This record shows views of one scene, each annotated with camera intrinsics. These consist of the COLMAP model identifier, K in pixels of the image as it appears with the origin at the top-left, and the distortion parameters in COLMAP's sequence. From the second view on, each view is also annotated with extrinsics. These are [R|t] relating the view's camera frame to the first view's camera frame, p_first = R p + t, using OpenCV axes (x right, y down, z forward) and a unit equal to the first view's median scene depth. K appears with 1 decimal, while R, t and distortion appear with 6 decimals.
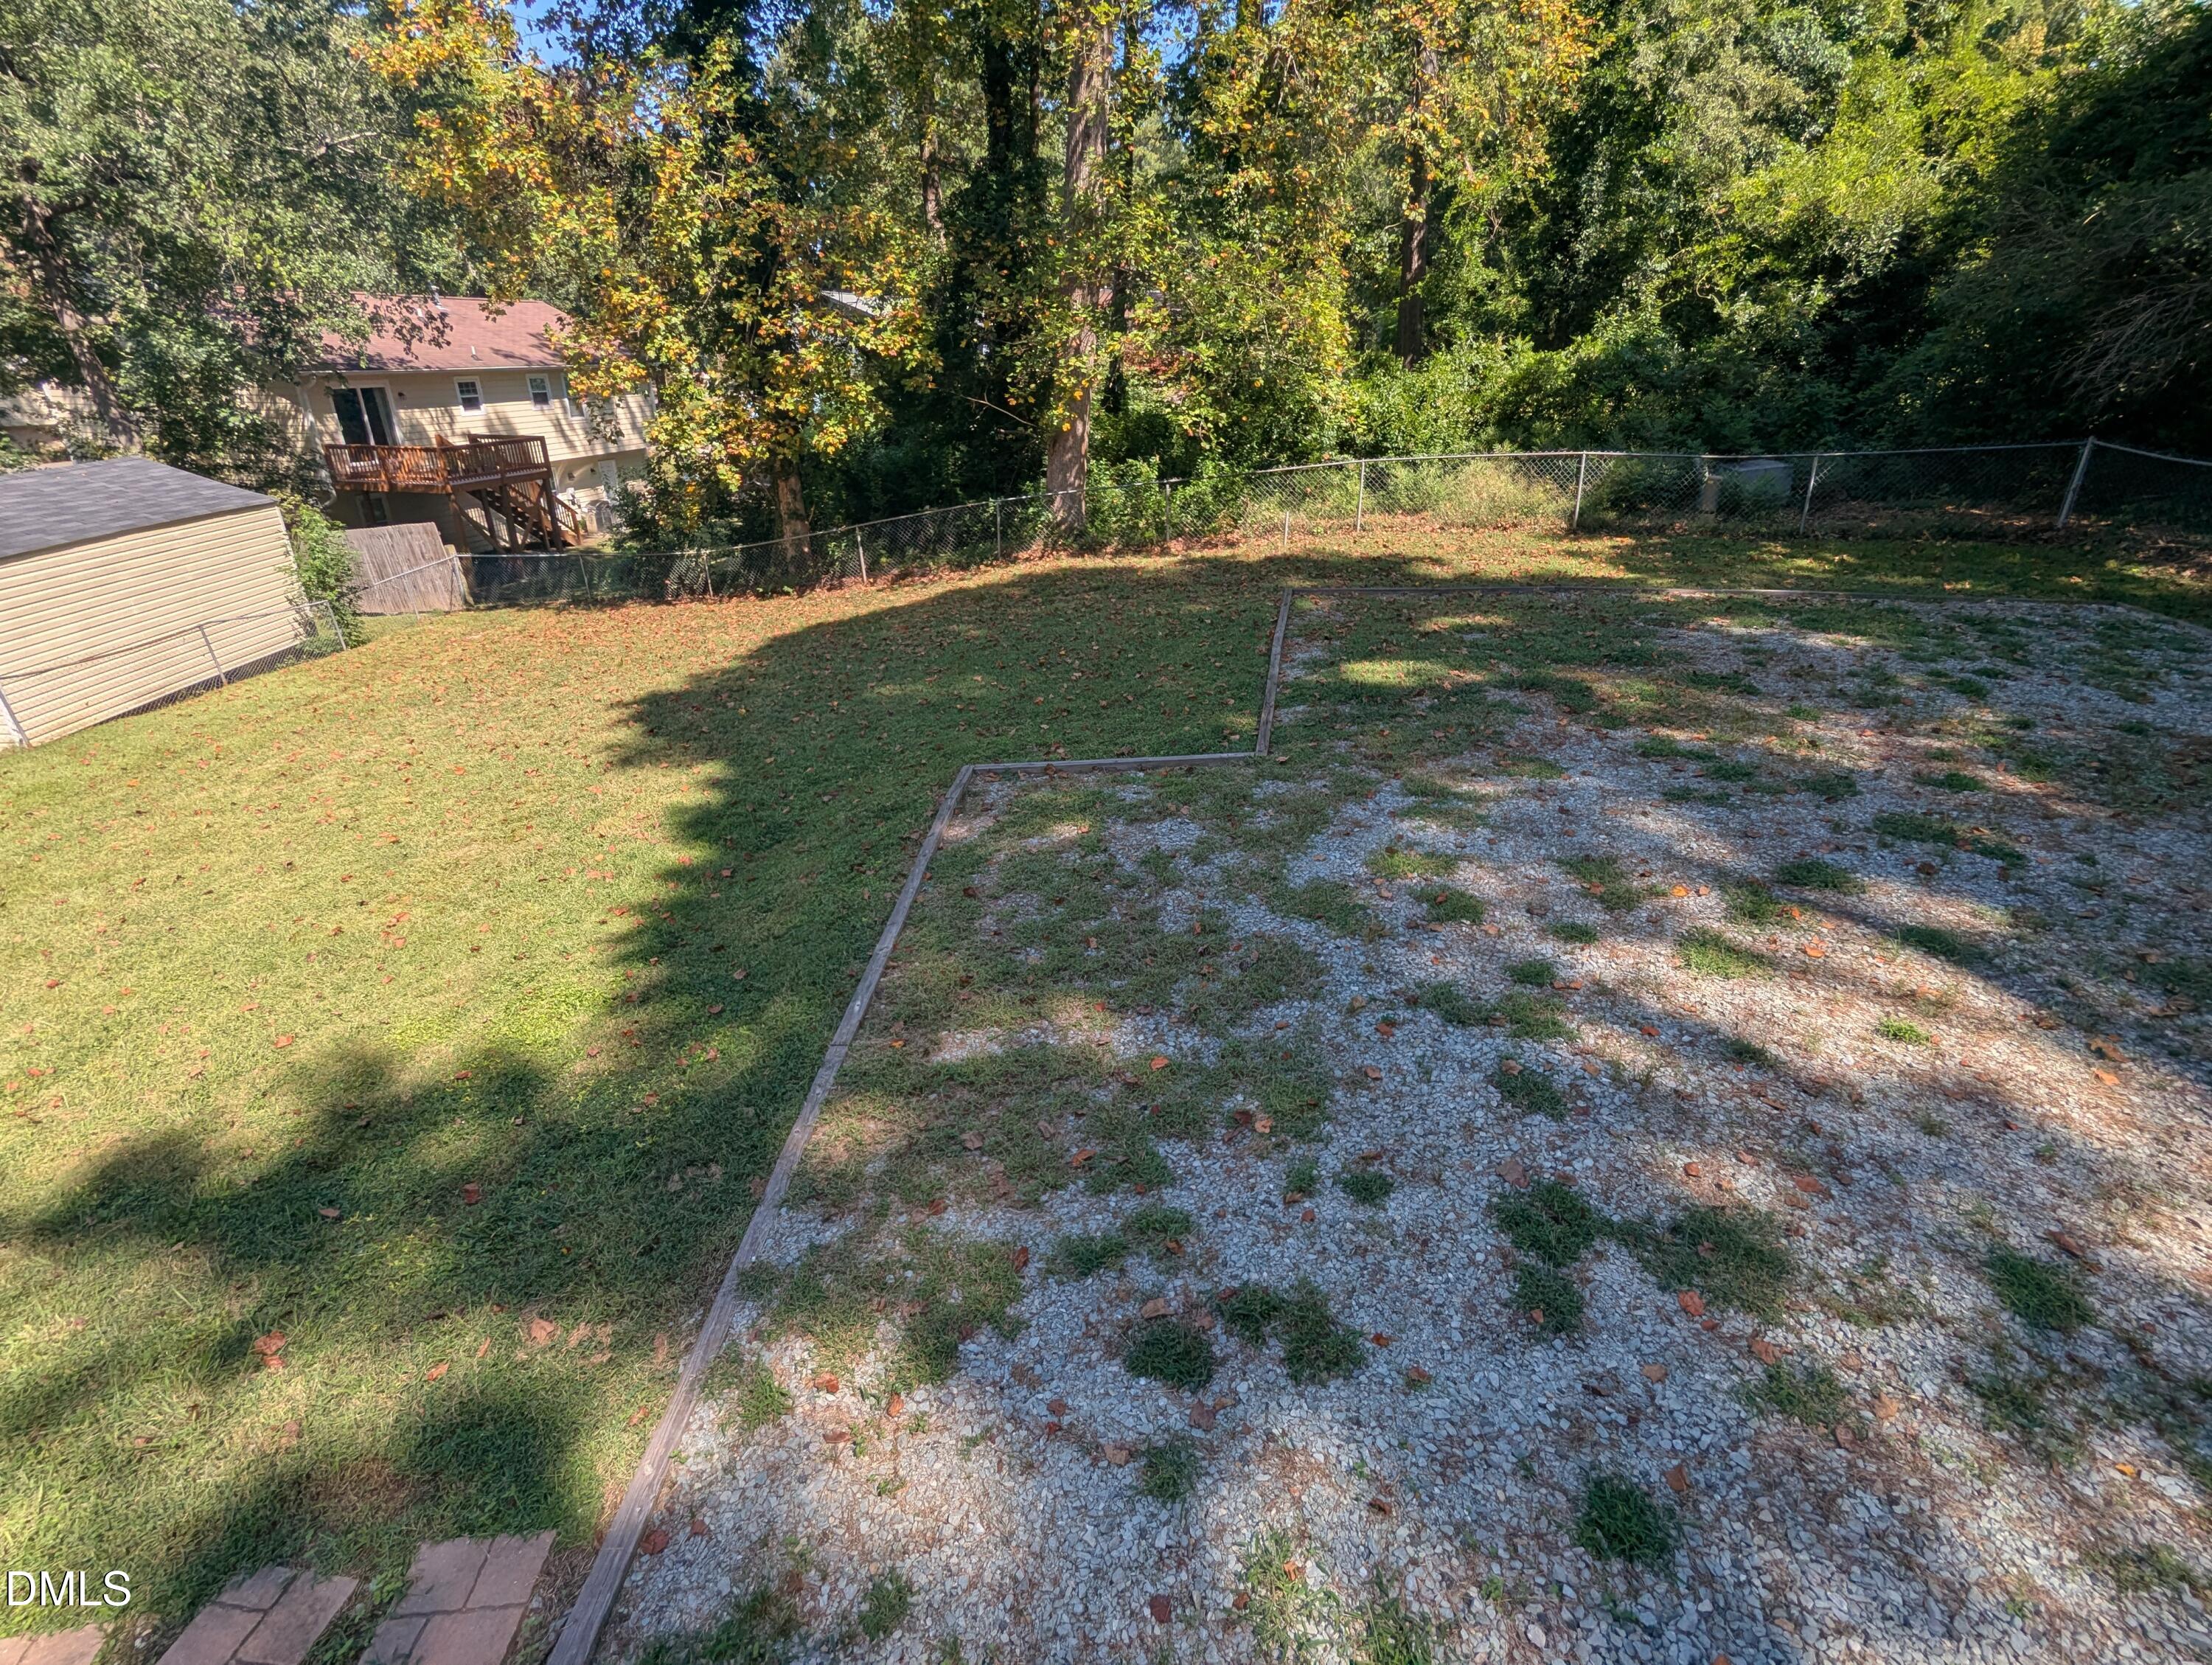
lens RADIAL K [[1153.4, 0, 1106.0], [0, 1153.4, 832.5], [0, 0, 1]] dist [0.010242, -0.000211]
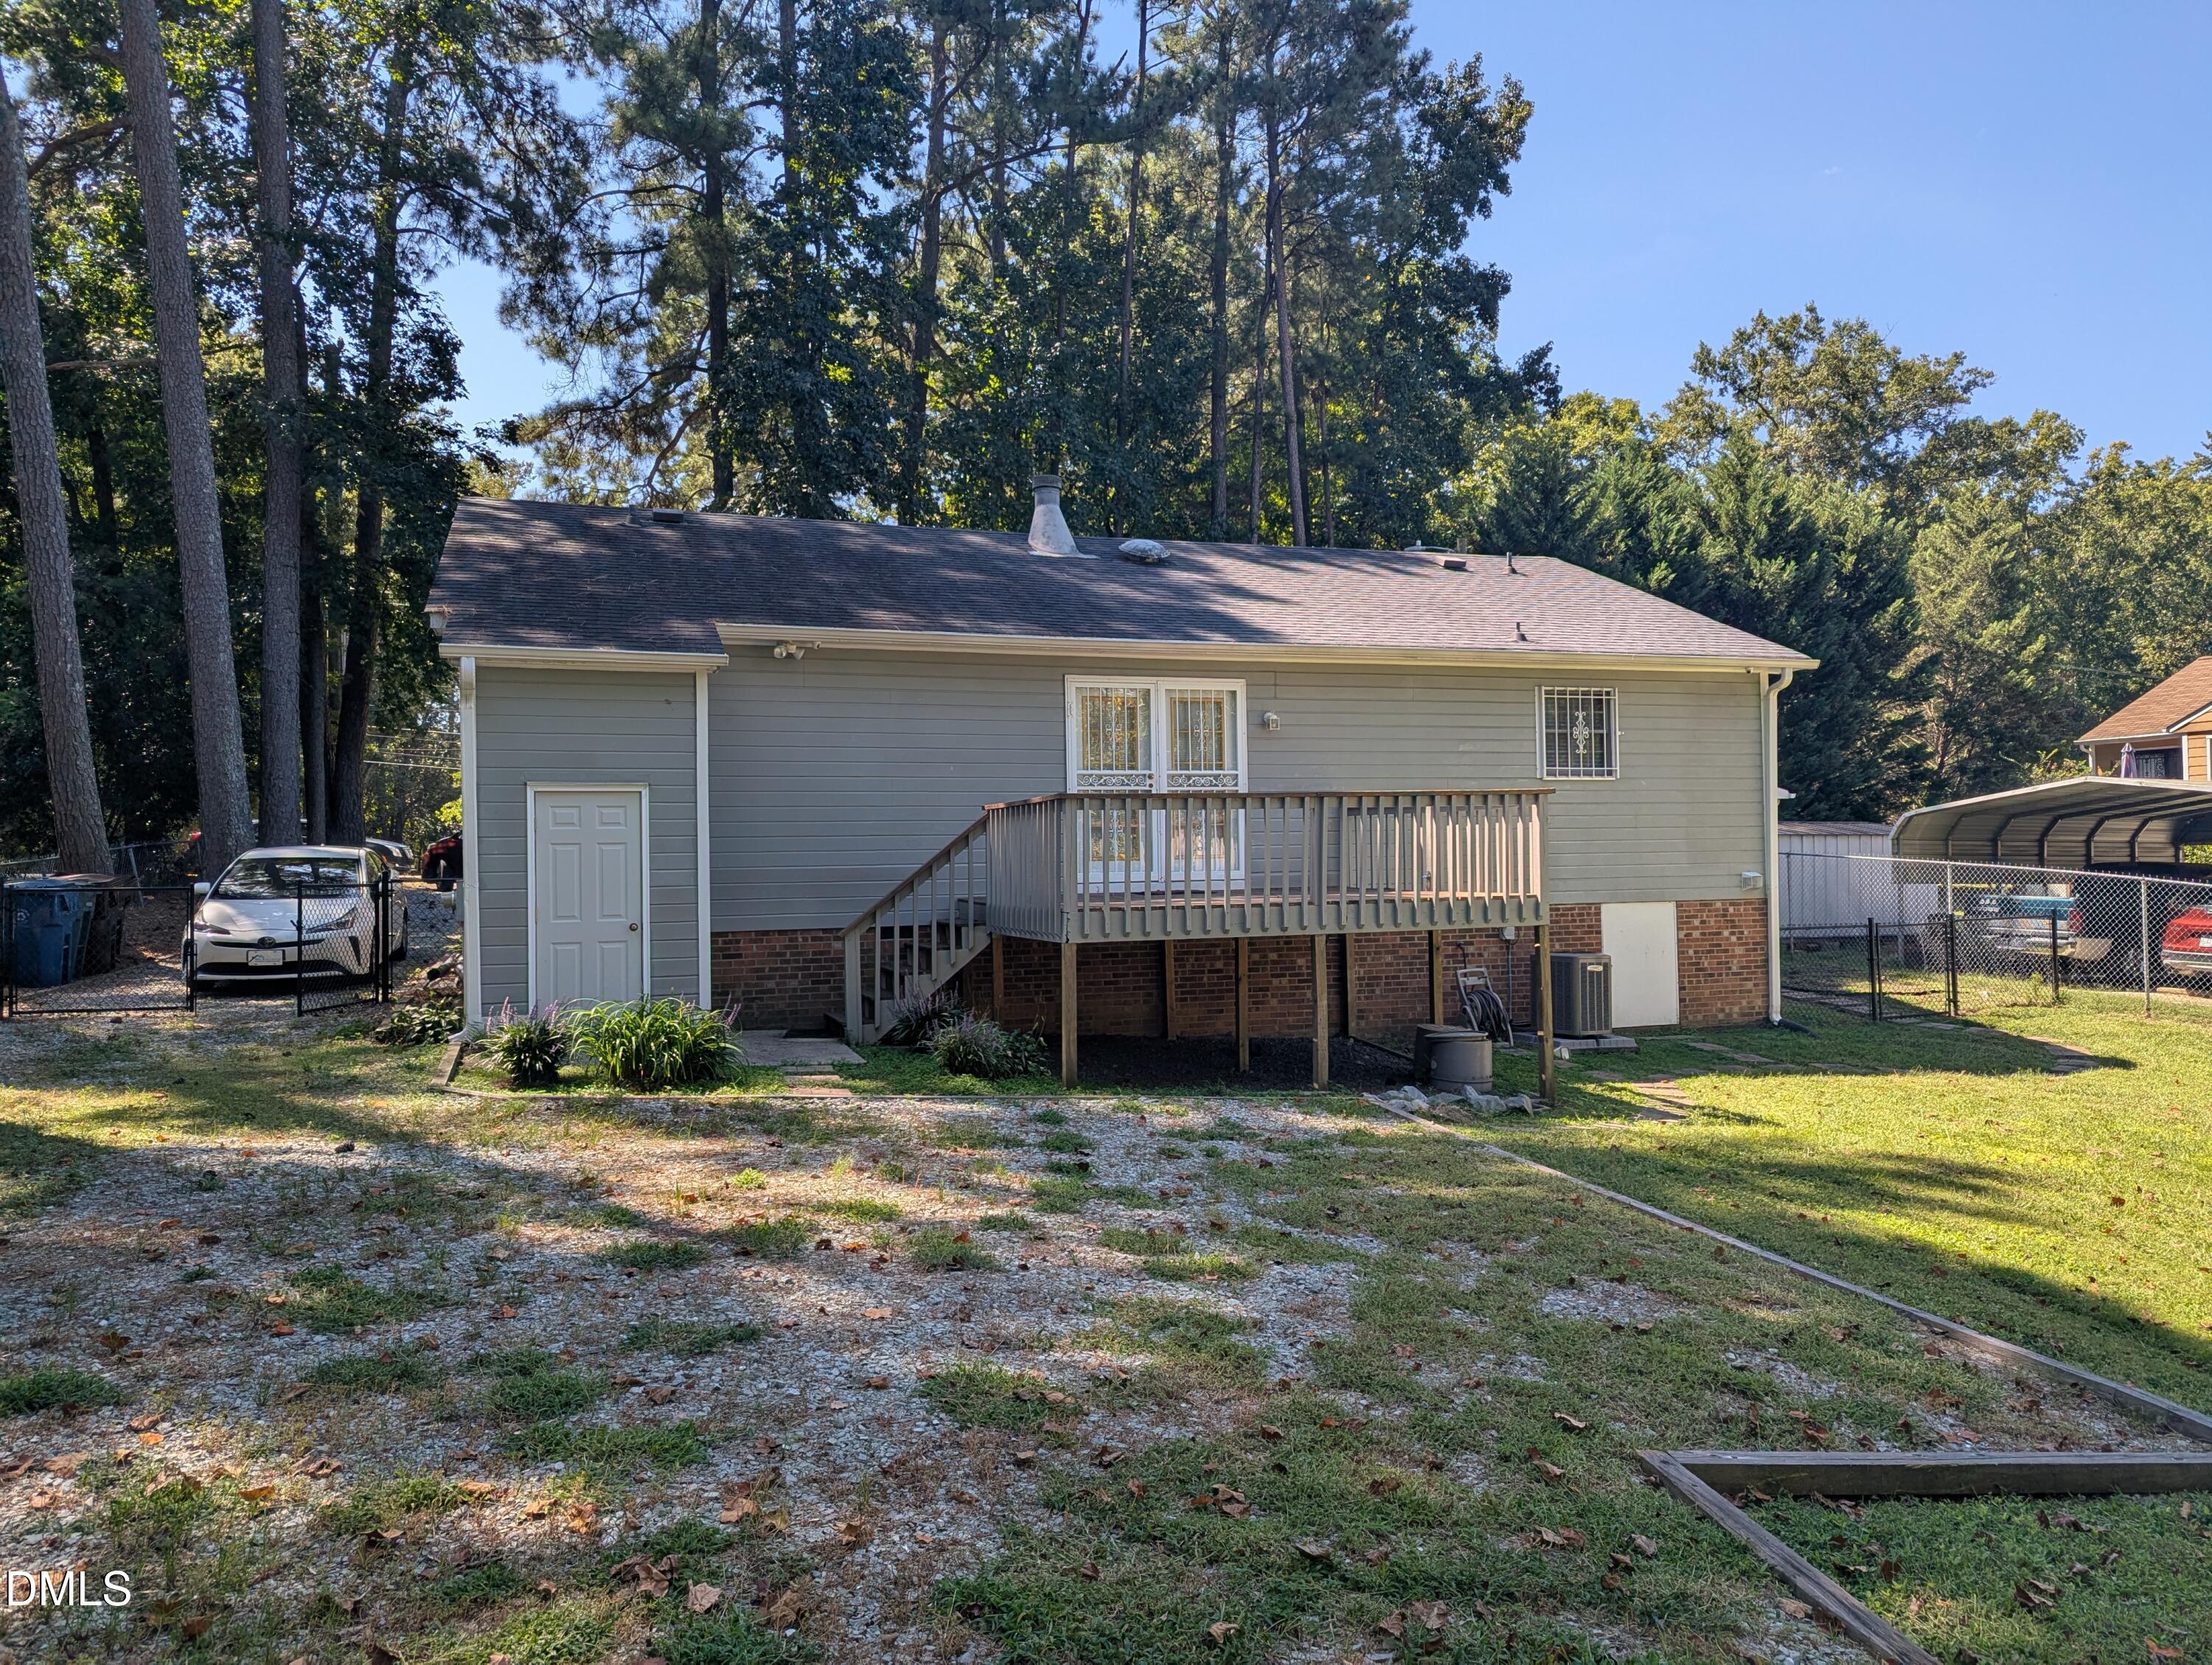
lens RADIAL K [[1541.6, 0, 1106.0], [0, 1541.6, 832.5], [0, 0, 1]] dist [0.052599, -0.041087]
pose [[-0.958588, -0.025043, -0.283693, 0.499892], [-0.136200, 0.915140, 0.379431, -0.473130], [0.250117, 0.402357, -0.880653, 1.440310]]
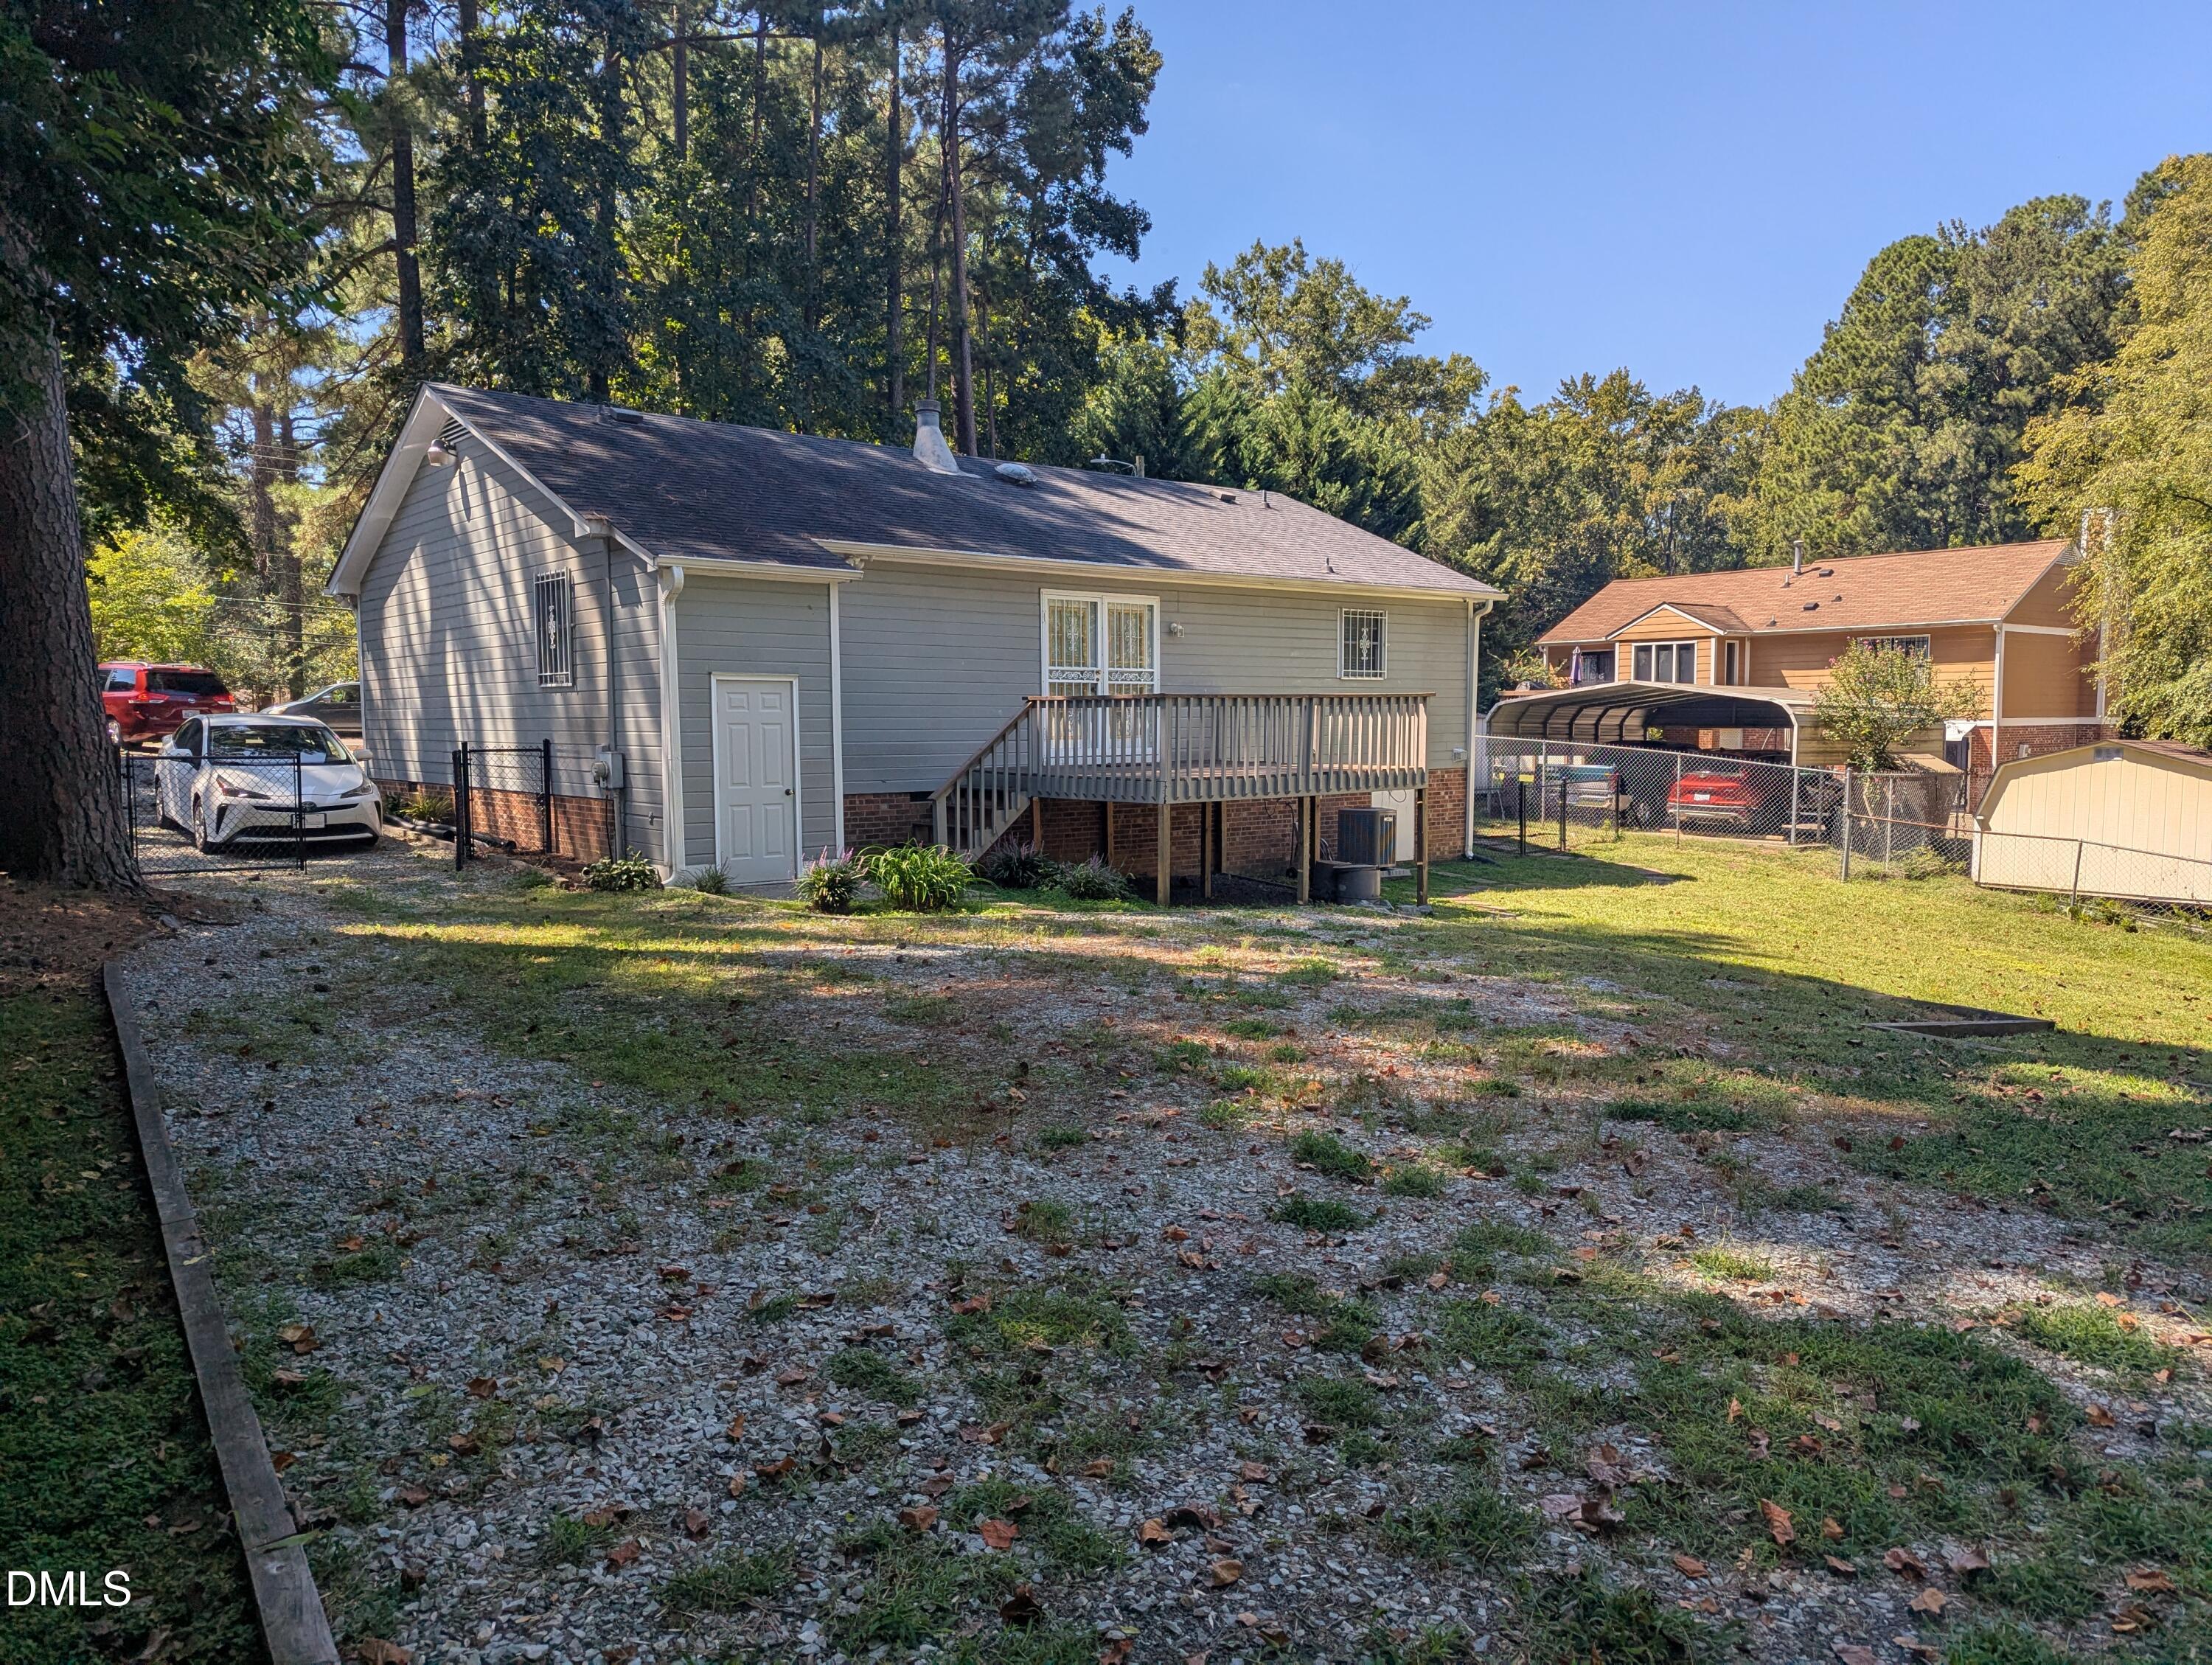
lens RADIAL K [[1541.6, 0, 1106.0], [0, 1541.6, 832.5], [0, 0, 1]] dist [0.052599, -0.041087]
pose [[-0.793505, 0.012408, -0.608437, 1.401788], [-0.280194, 0.880069, 0.383367, -0.529114], [0.540224, 0.474684, -0.694862, 1.550093]]
